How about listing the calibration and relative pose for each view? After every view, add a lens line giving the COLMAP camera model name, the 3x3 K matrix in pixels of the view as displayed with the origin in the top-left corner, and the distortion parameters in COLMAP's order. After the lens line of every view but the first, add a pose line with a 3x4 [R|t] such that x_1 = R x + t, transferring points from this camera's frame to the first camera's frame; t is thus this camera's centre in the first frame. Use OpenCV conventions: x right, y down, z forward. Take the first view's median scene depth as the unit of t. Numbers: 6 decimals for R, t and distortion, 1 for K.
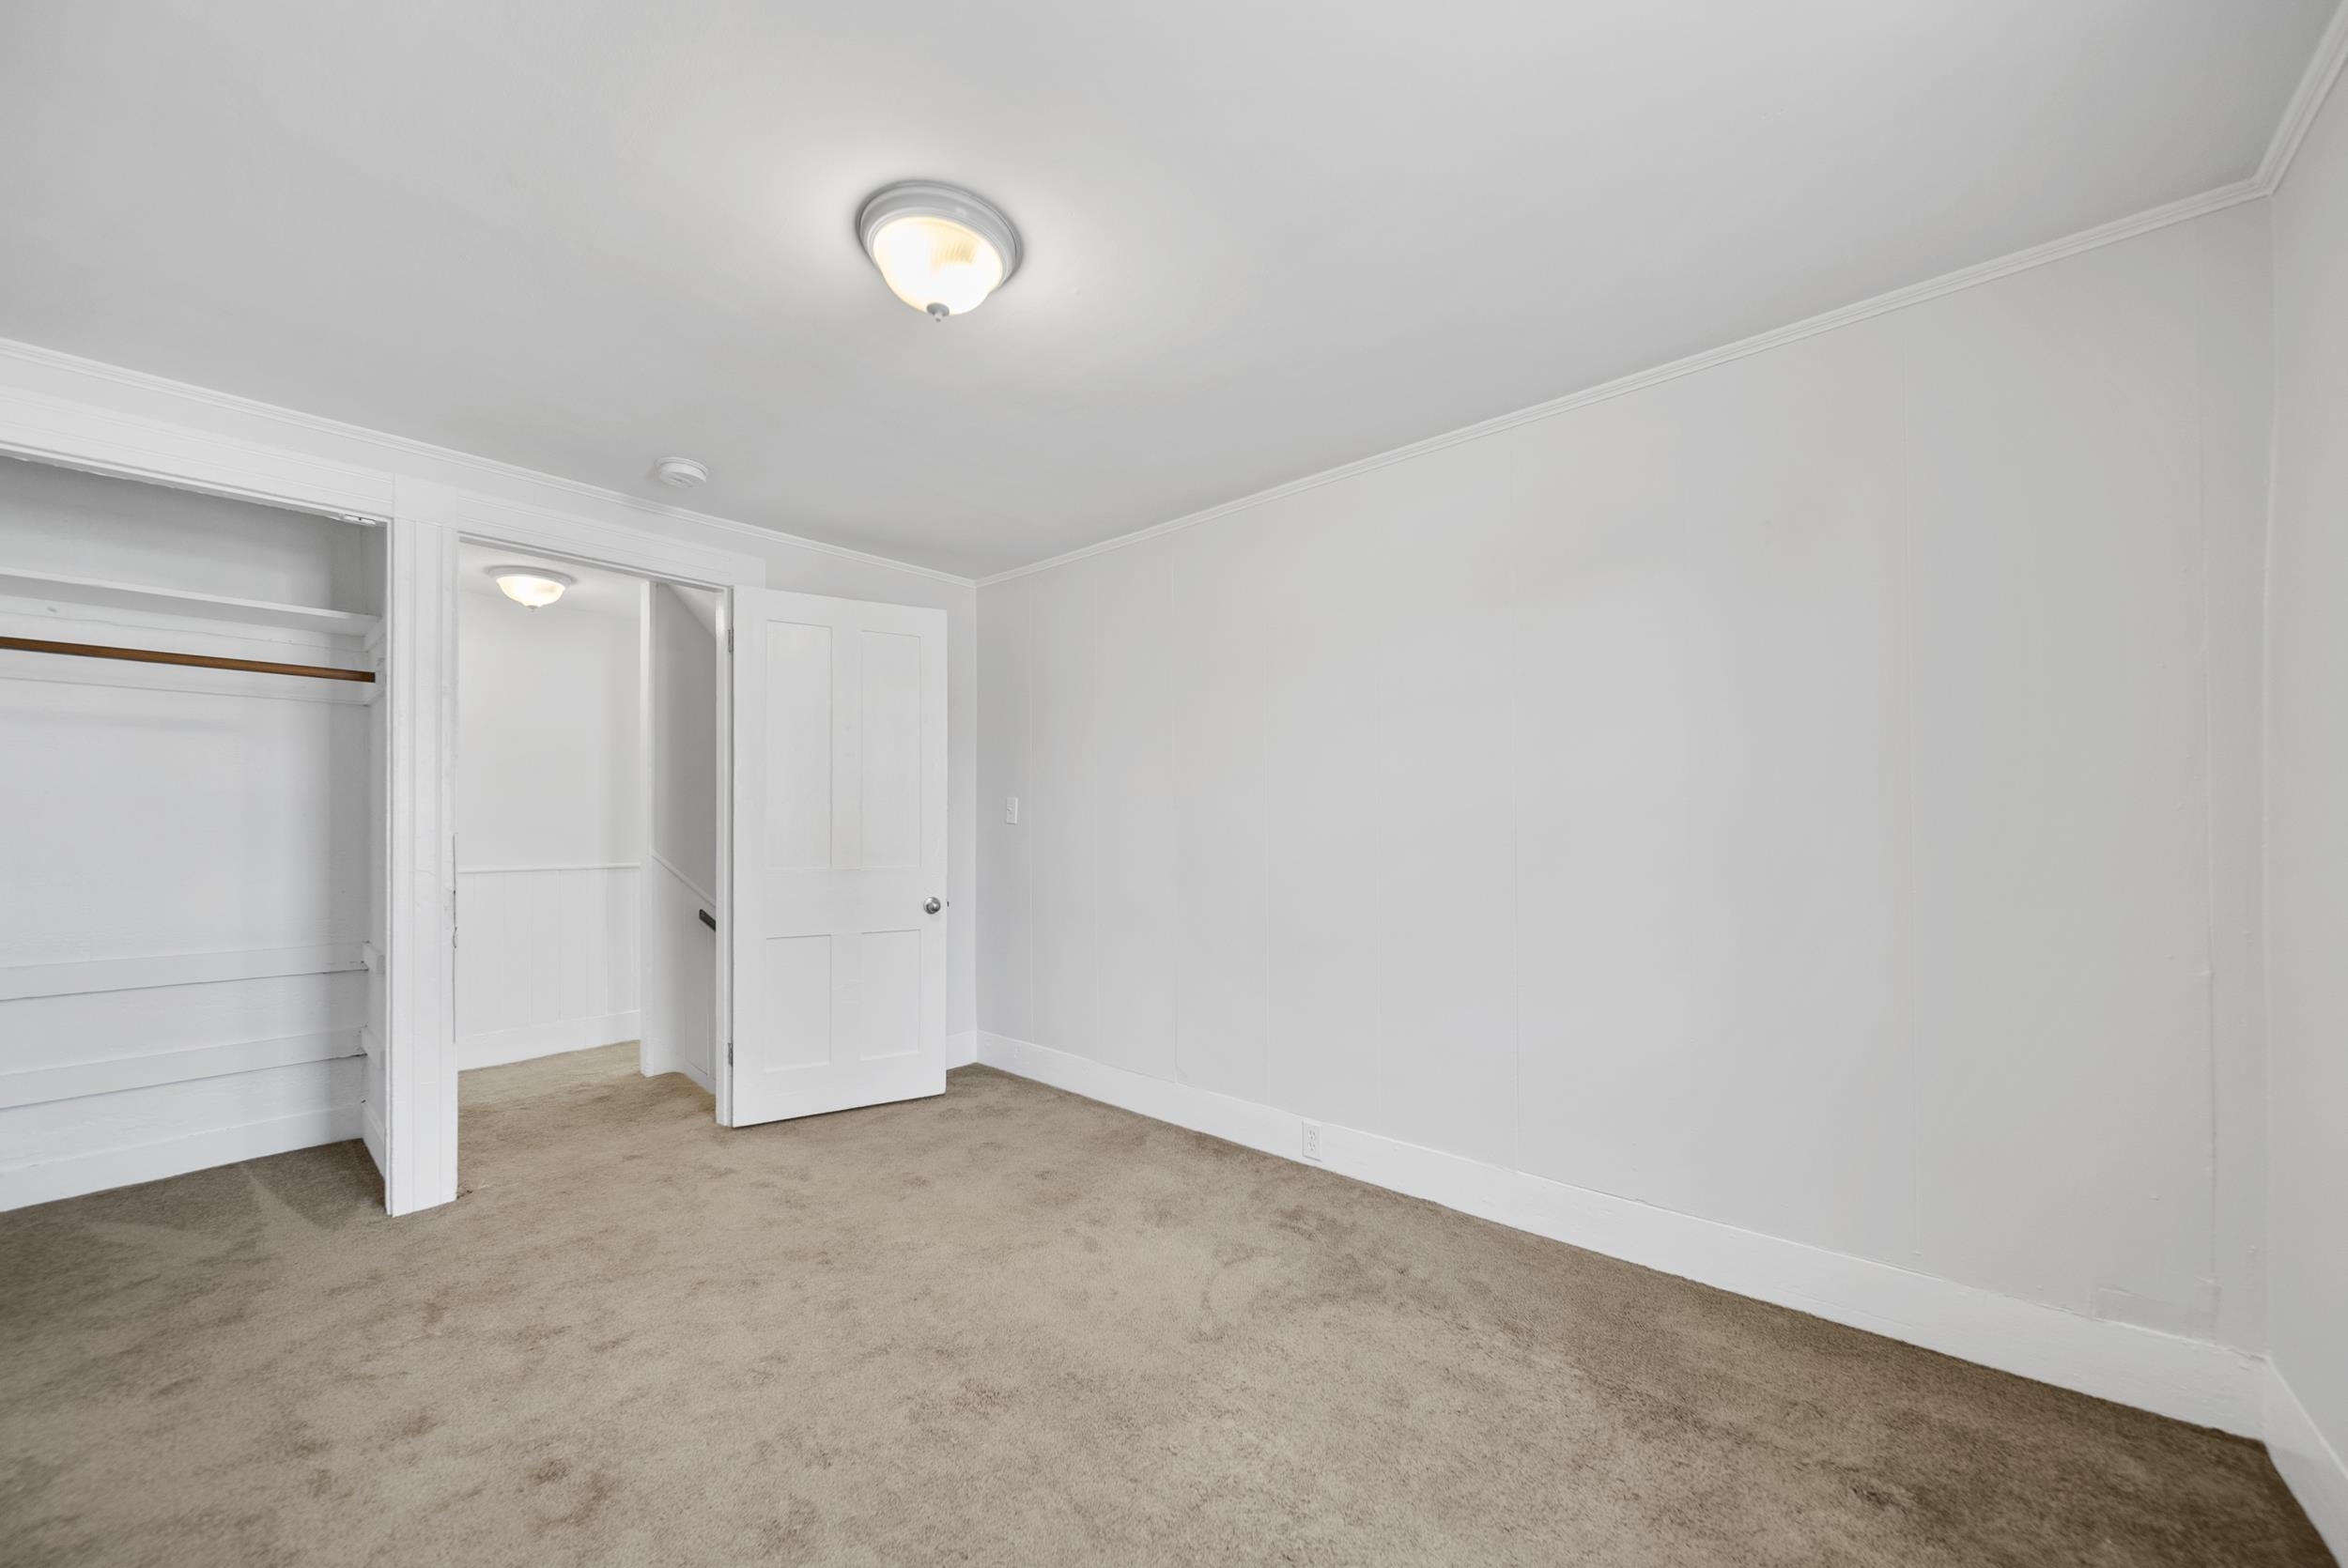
lens RADIAL K [[862.5, 0, 1173.5], [0, 862.5, 815.0], [0, 0, 1]] dist [-0.000035, -0.000195]
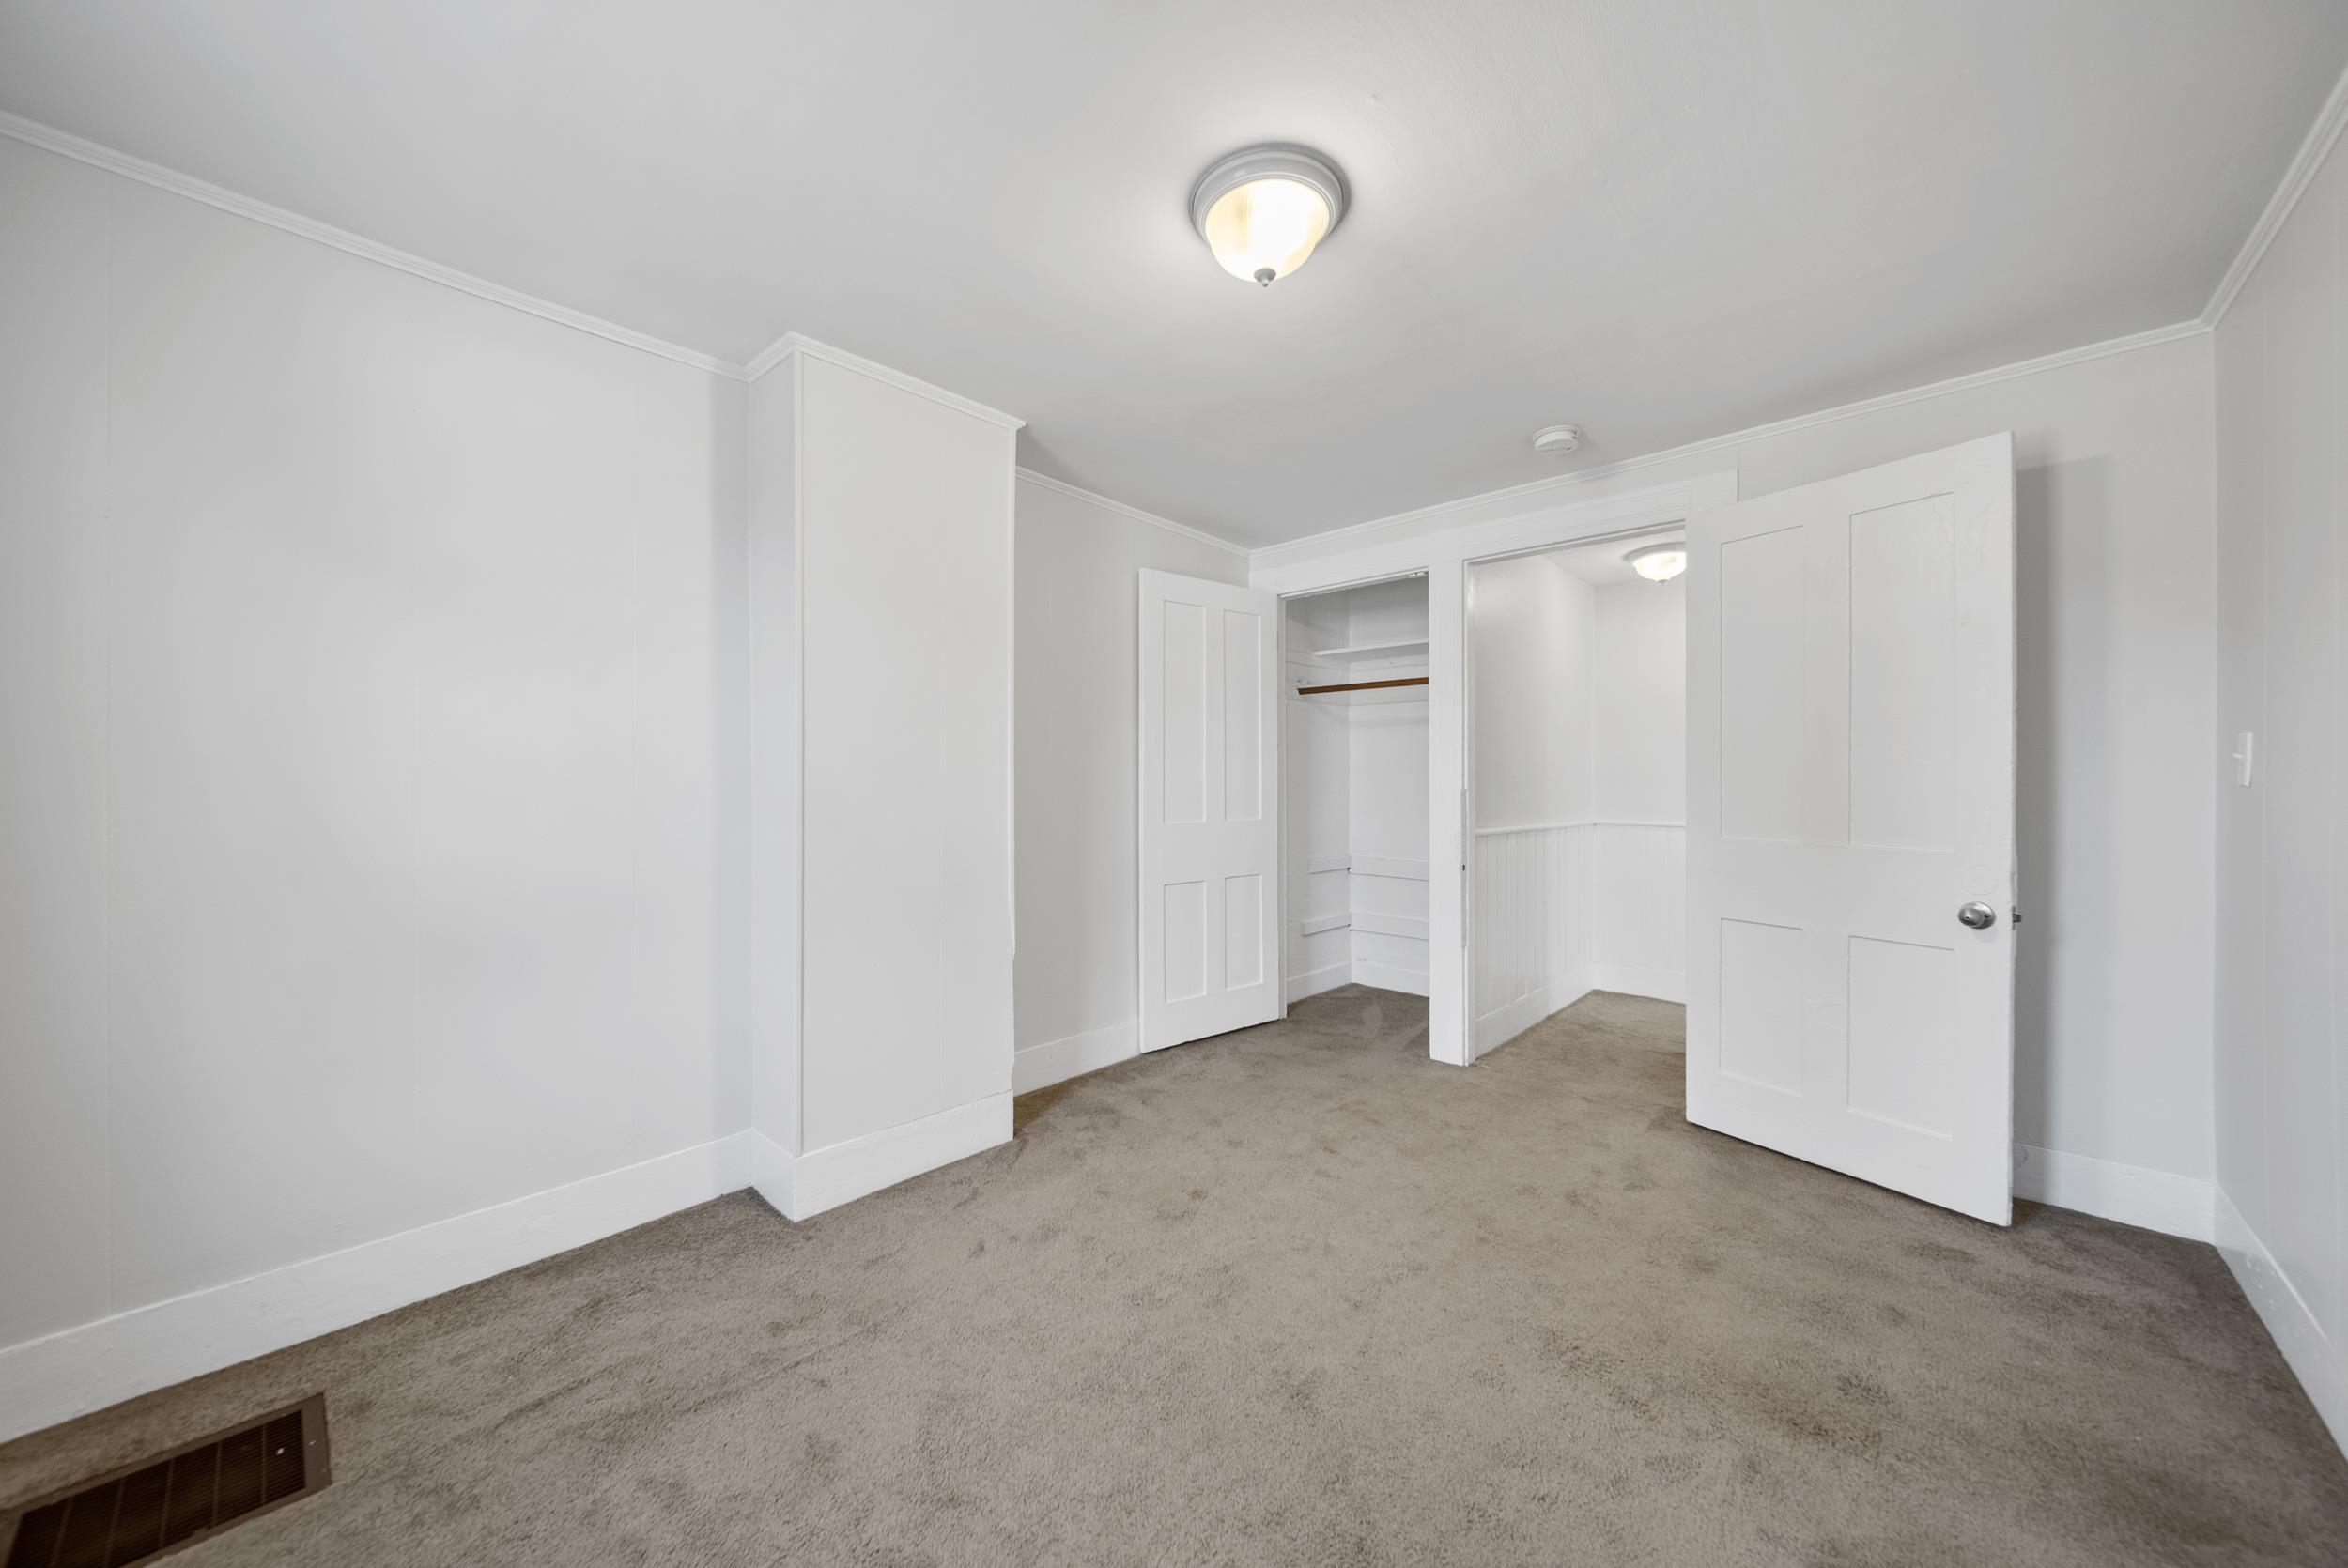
lens RADIAL K [[843.1, 0, 1160.3], [0, 843.1, 778.7], [0, 0, 1]] dist [-0.000098, -0.000288]
pose [[-0.071089, -0.003770, -0.997463, 0.475613], [0.008018, 0.999958, -0.004351, 0.006883], [0.997438, -0.008307, -0.071056, 0.610916]]
